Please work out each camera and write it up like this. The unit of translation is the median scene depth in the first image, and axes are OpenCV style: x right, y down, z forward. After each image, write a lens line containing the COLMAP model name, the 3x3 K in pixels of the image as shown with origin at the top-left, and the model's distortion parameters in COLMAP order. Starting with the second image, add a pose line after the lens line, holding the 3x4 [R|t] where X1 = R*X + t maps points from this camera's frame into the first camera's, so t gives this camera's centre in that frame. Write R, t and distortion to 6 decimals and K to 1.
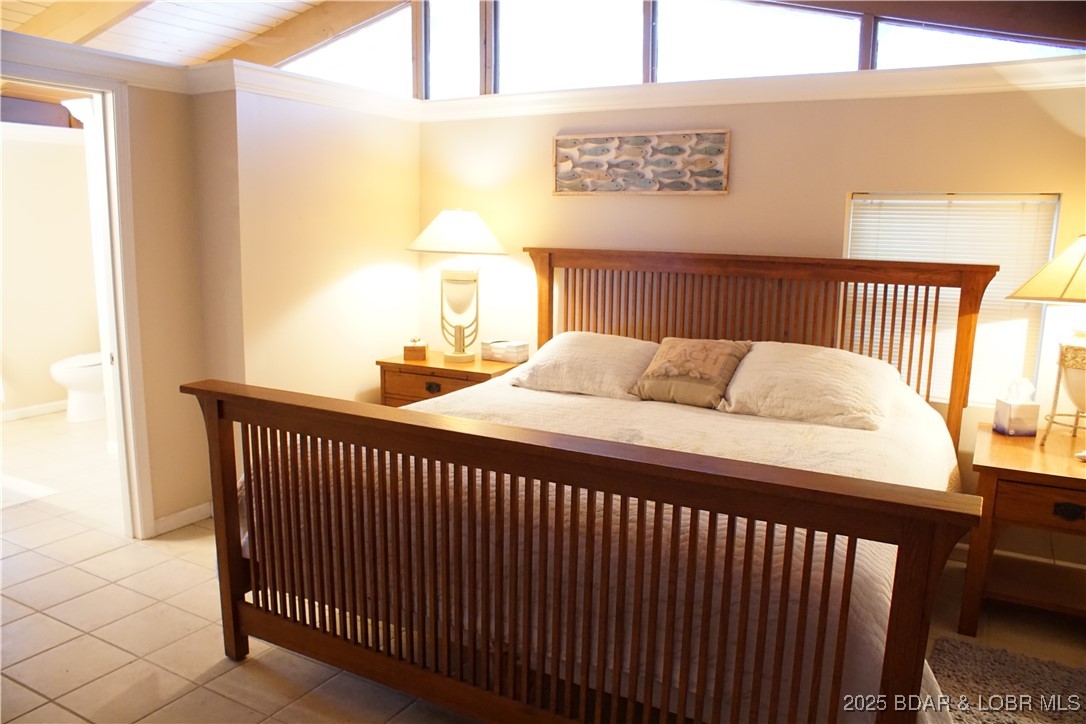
lens RADIAL K [[834.2, 0, 524.8], [0, 834.2, 387.1], [0, 0, 1]] dist [-0.160877, 0.142214]
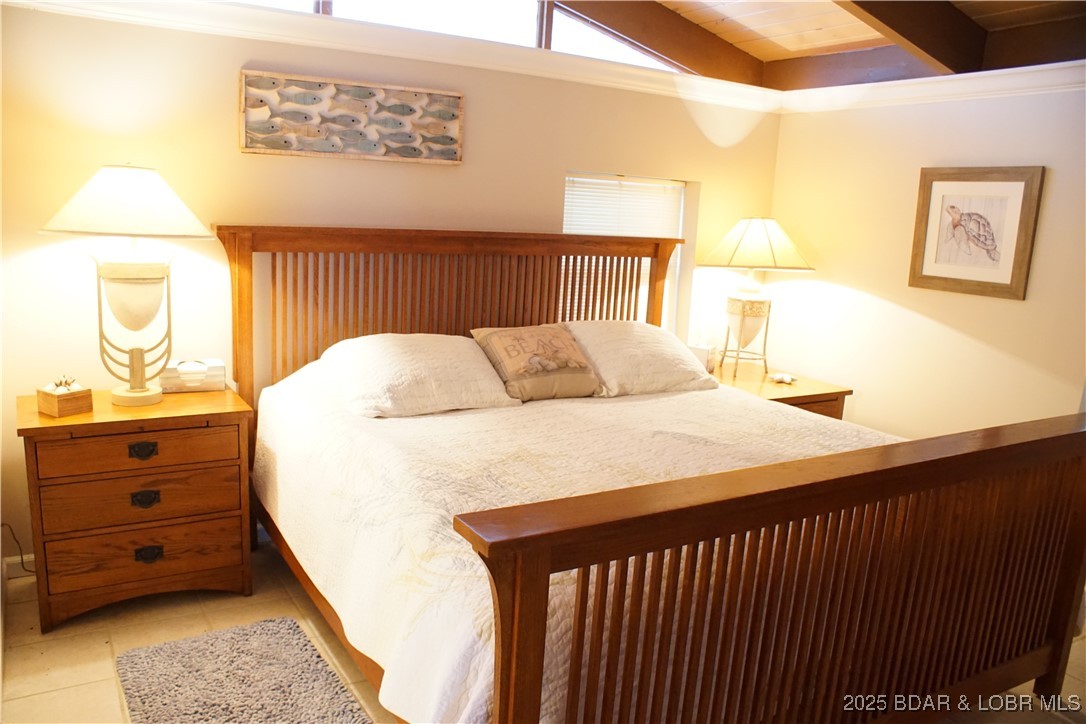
lens RADIAL K [[834.2, 0, 524.8], [0, 834.2, 387.1], [0, 0, 1]] dist [-0.160877, 0.142214]
pose [[0.489696, -0.173547, 0.854447, -0.531543], [0.121888, 0.983993, 0.130003, -0.100249], [-0.863331, 0.040485, 0.503011, 0.476578]]
